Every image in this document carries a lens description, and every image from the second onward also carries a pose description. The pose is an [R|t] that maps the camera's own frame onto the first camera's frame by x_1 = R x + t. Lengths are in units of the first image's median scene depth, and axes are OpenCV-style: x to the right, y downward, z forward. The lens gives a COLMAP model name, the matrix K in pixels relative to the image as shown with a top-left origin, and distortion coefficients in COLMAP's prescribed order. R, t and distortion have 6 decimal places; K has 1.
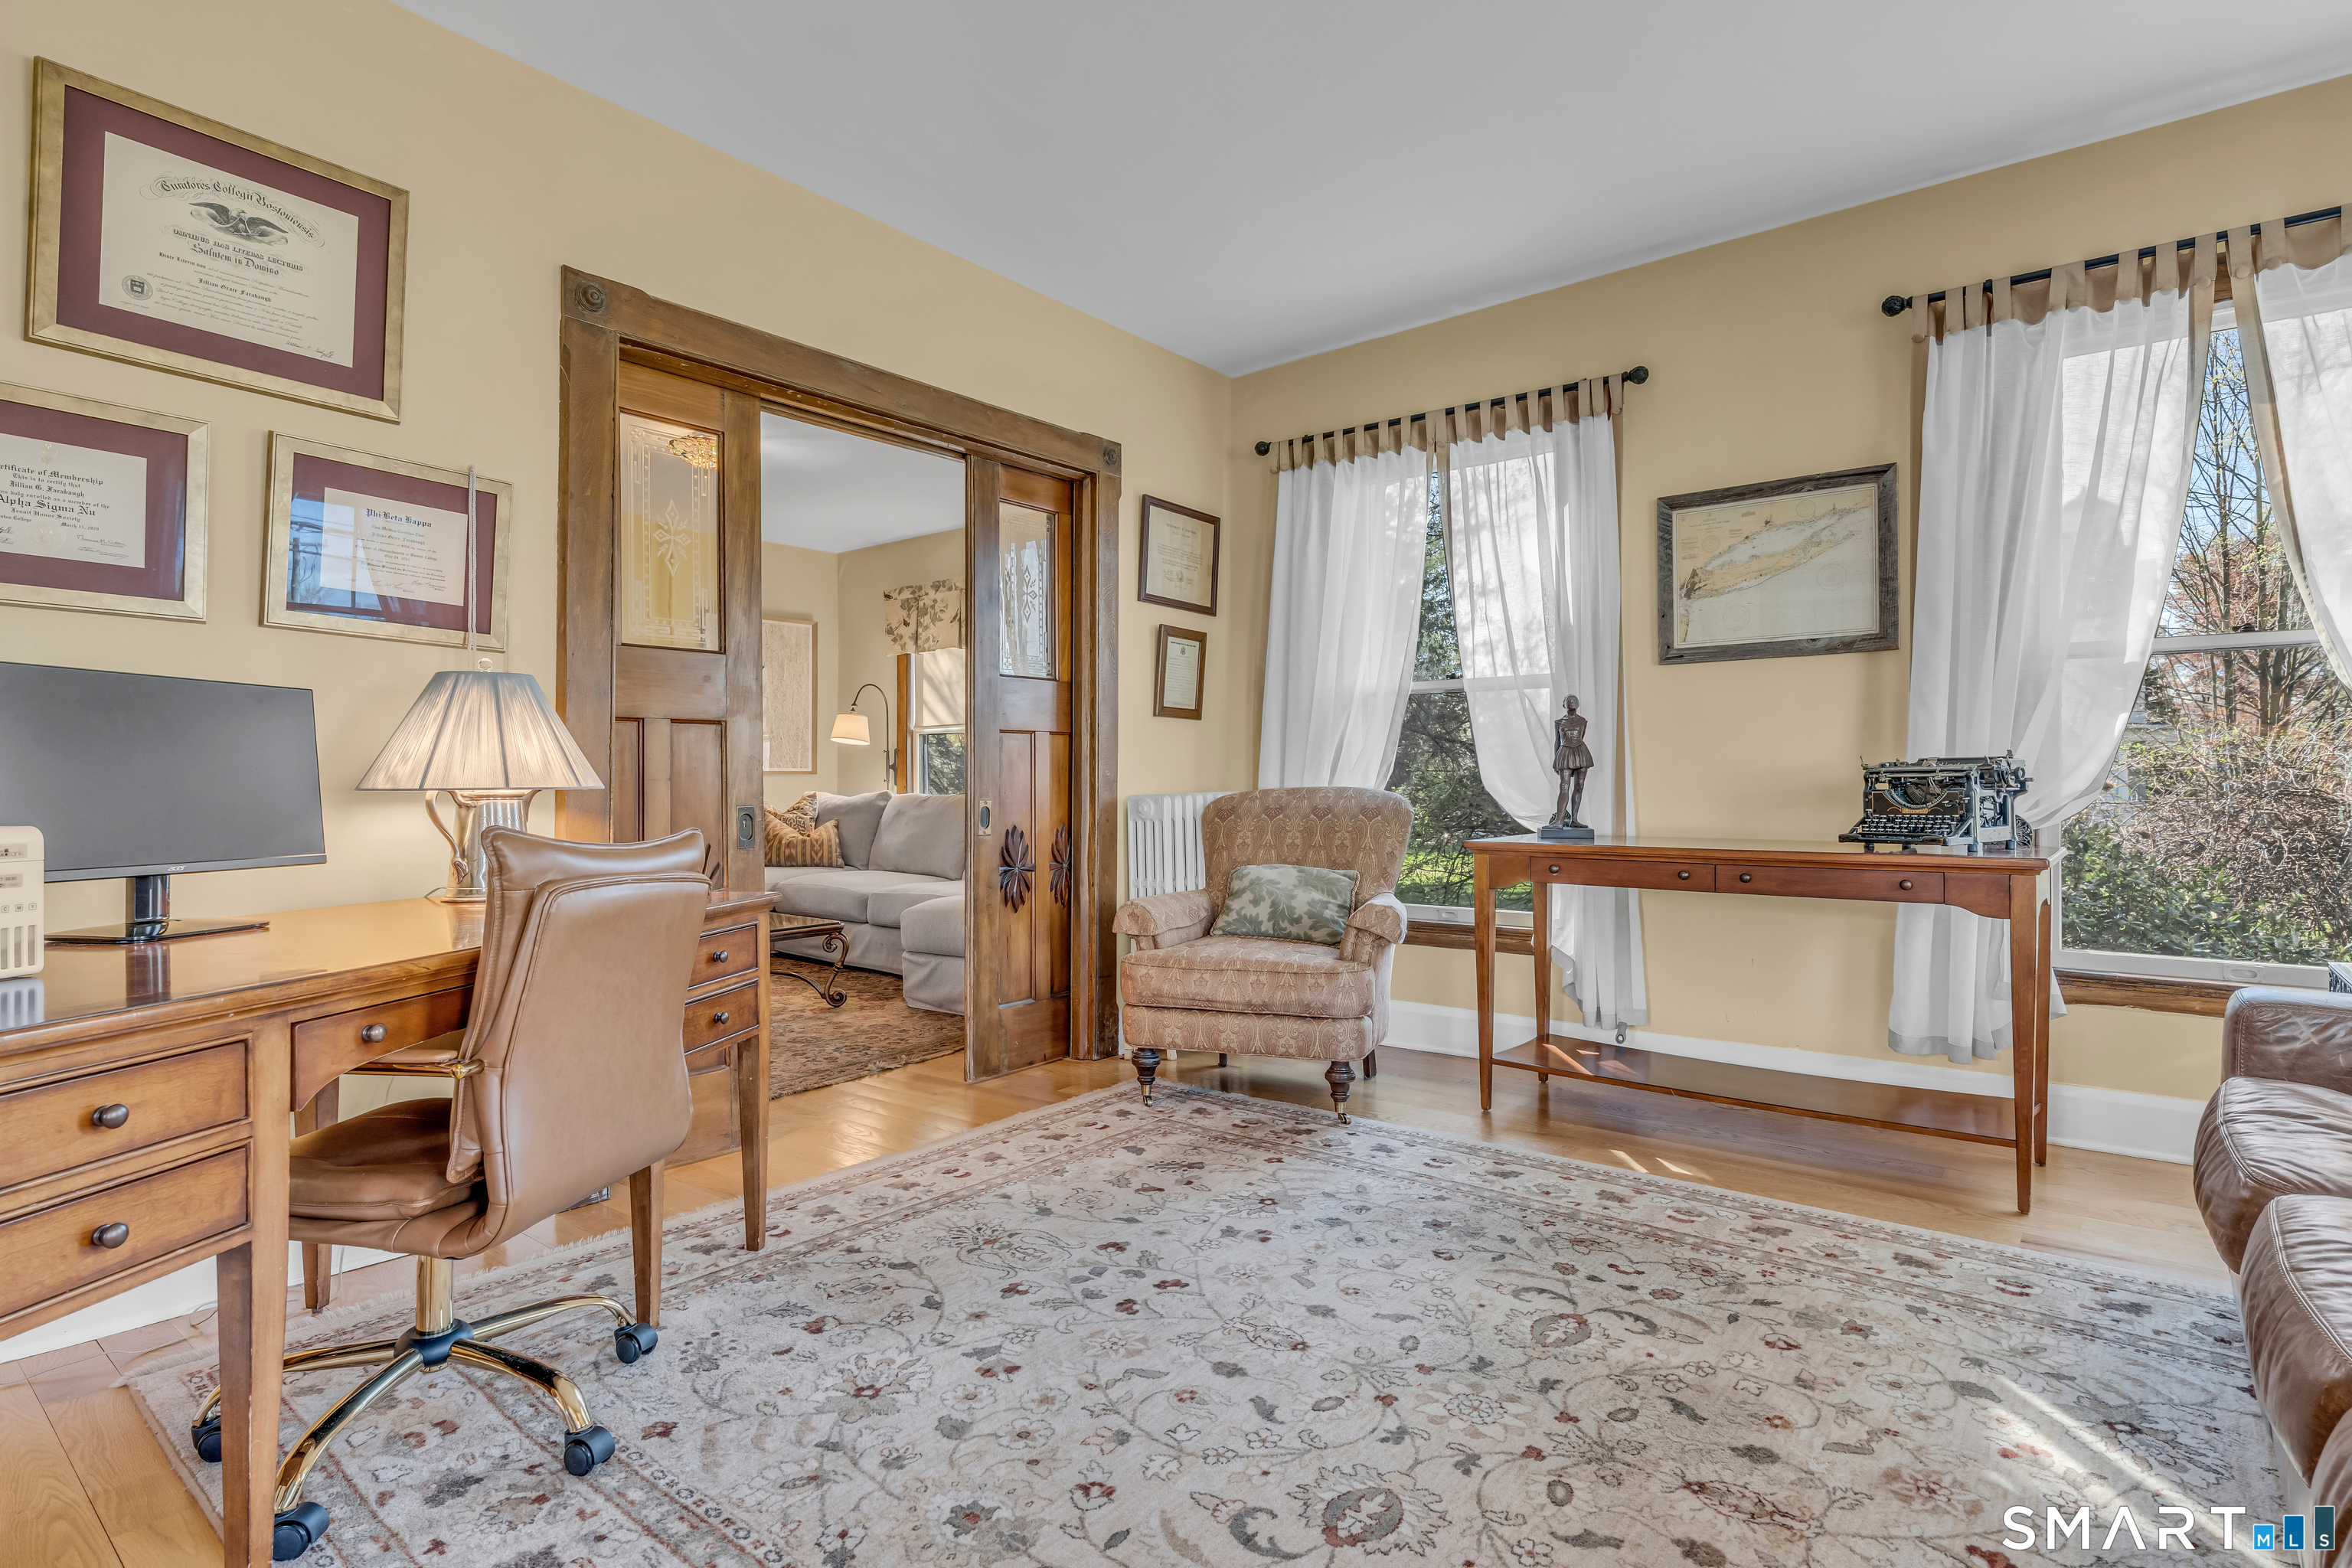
lens RADIAL K [[1079.7, 0, 1158.2], [0, 1079.7, 785.1], [0, 0, 1]] dist [-0.002015, -0.000065]
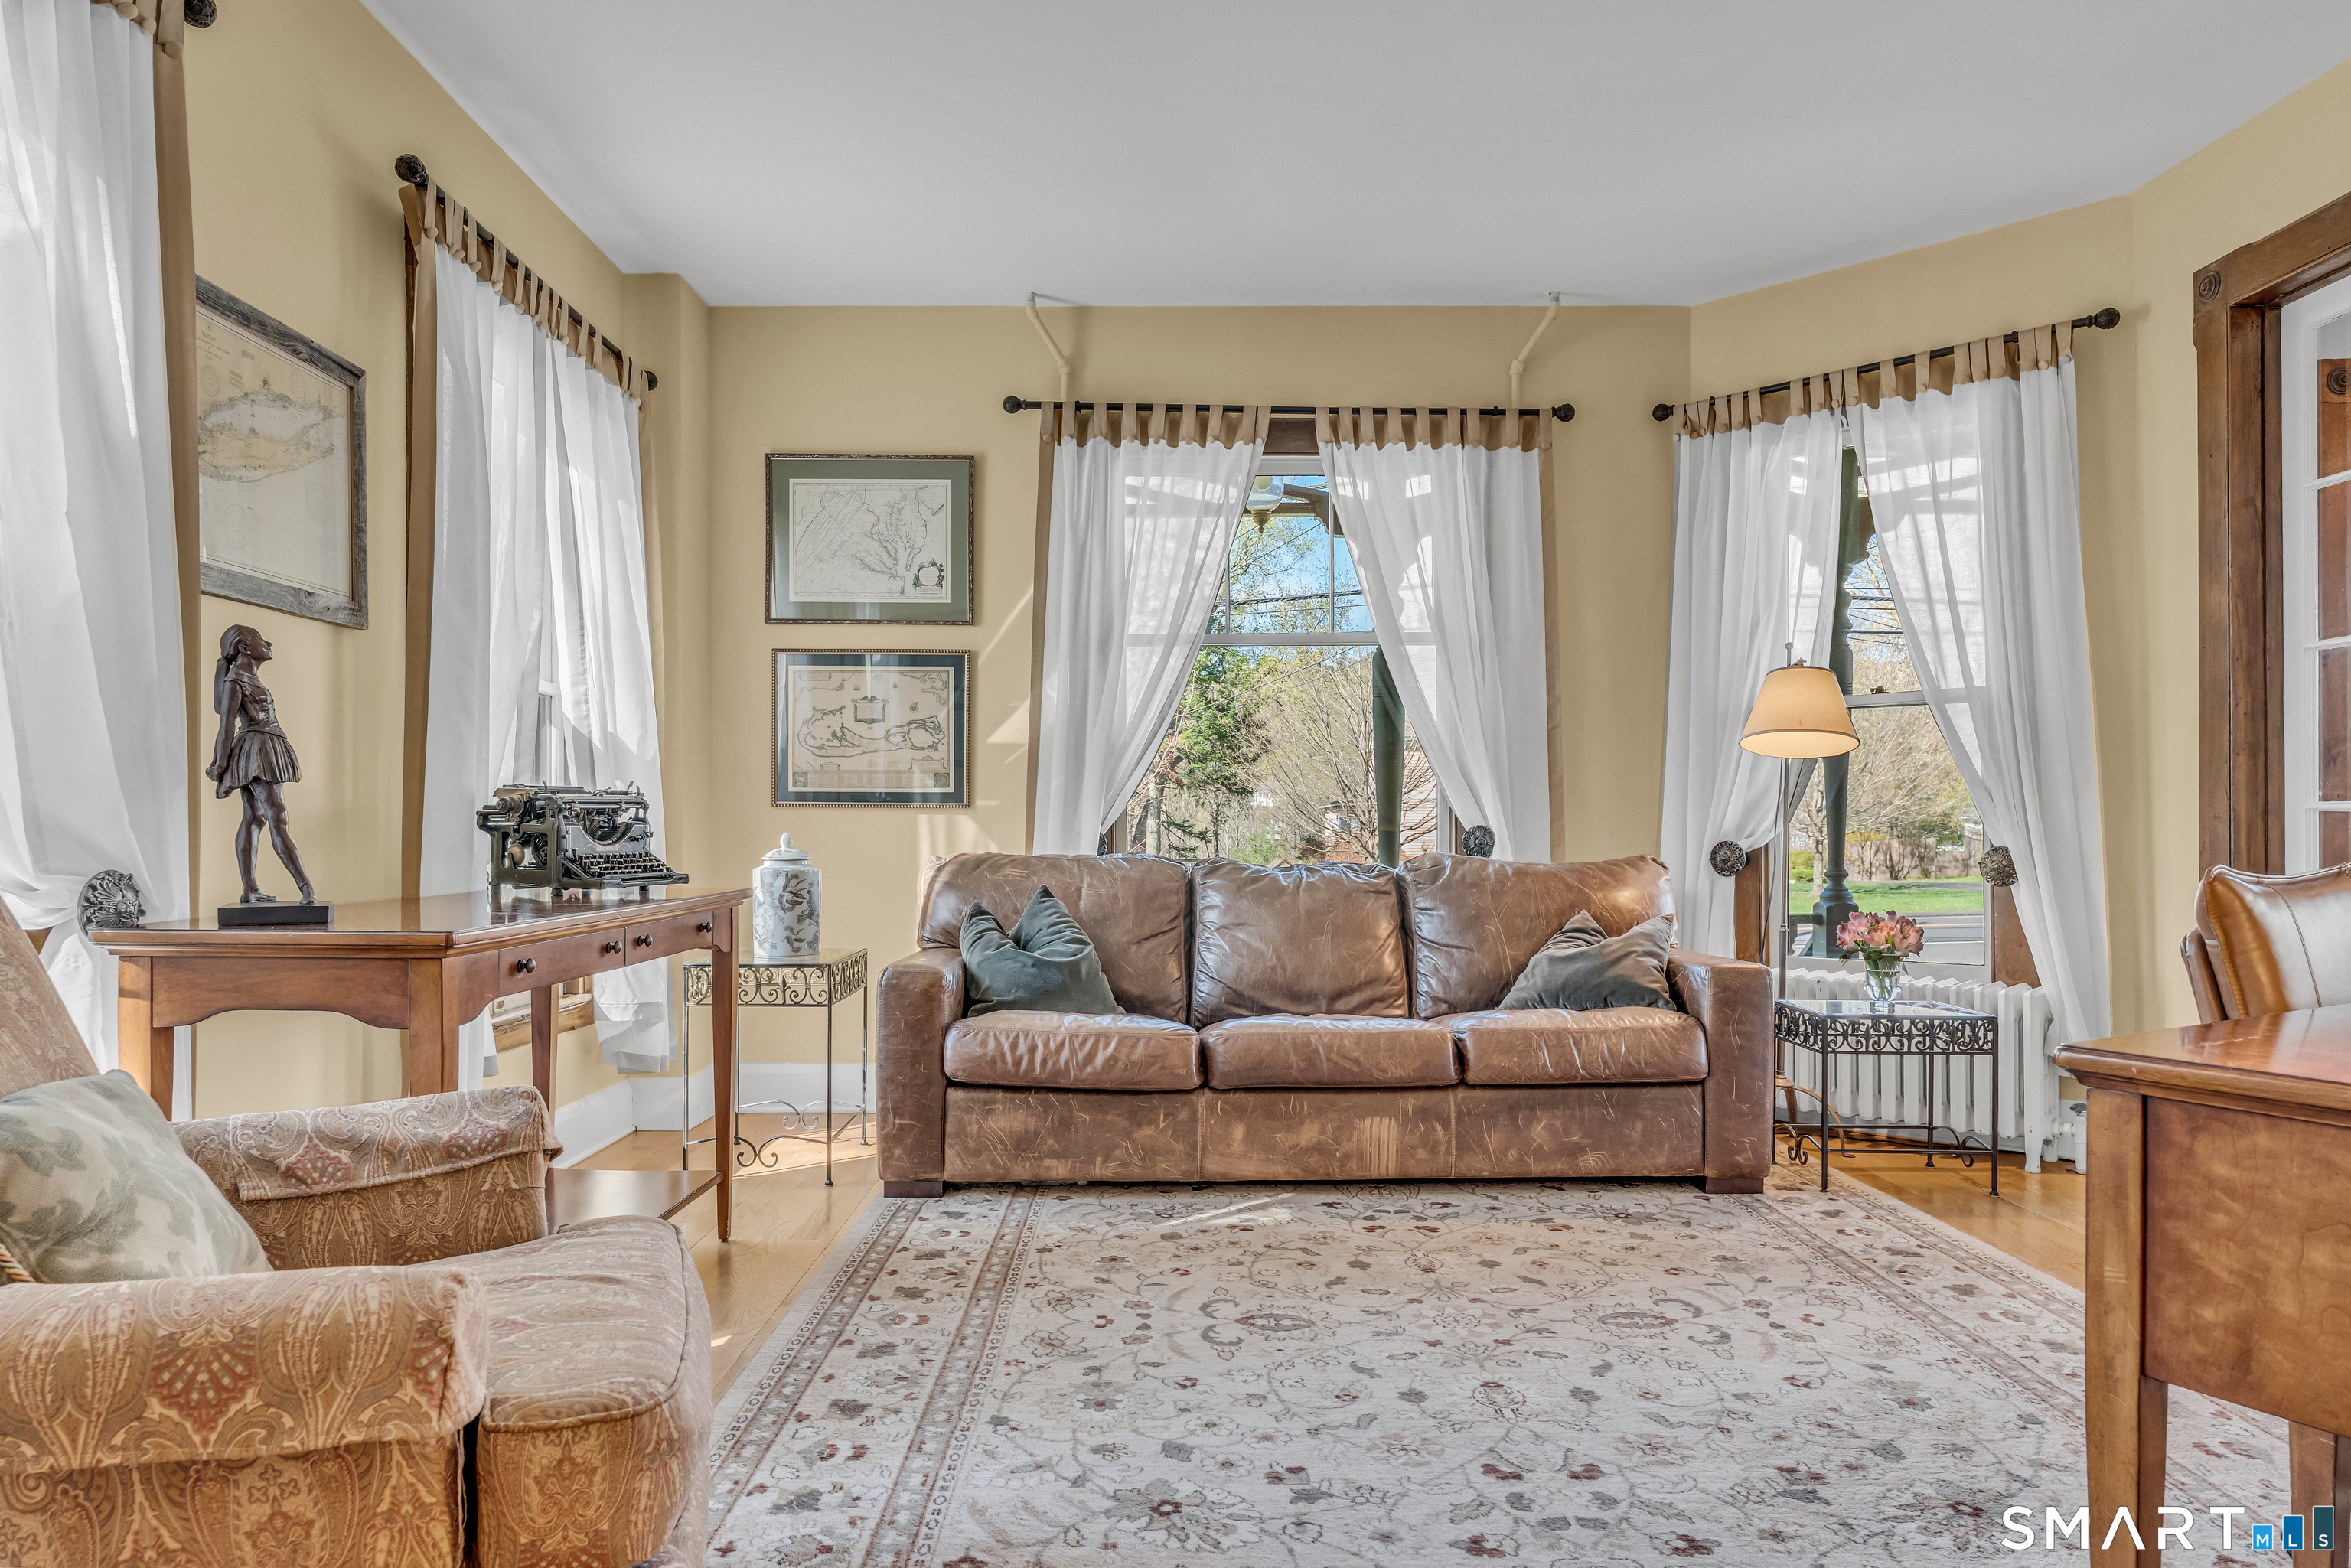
lens RADIAL K [[1452.4, 0, 1177.8], [0, 1452.4, 796.3], [0, 0, 1]] dist [-0.007197, 0.000288]
pose [[-0.615021, 0.019717, 0.788264, -0.607246], [0.005061, 0.999765, -0.021059, 0.008809], [-0.788494, -0.008963, -0.614977, 1.667150]]
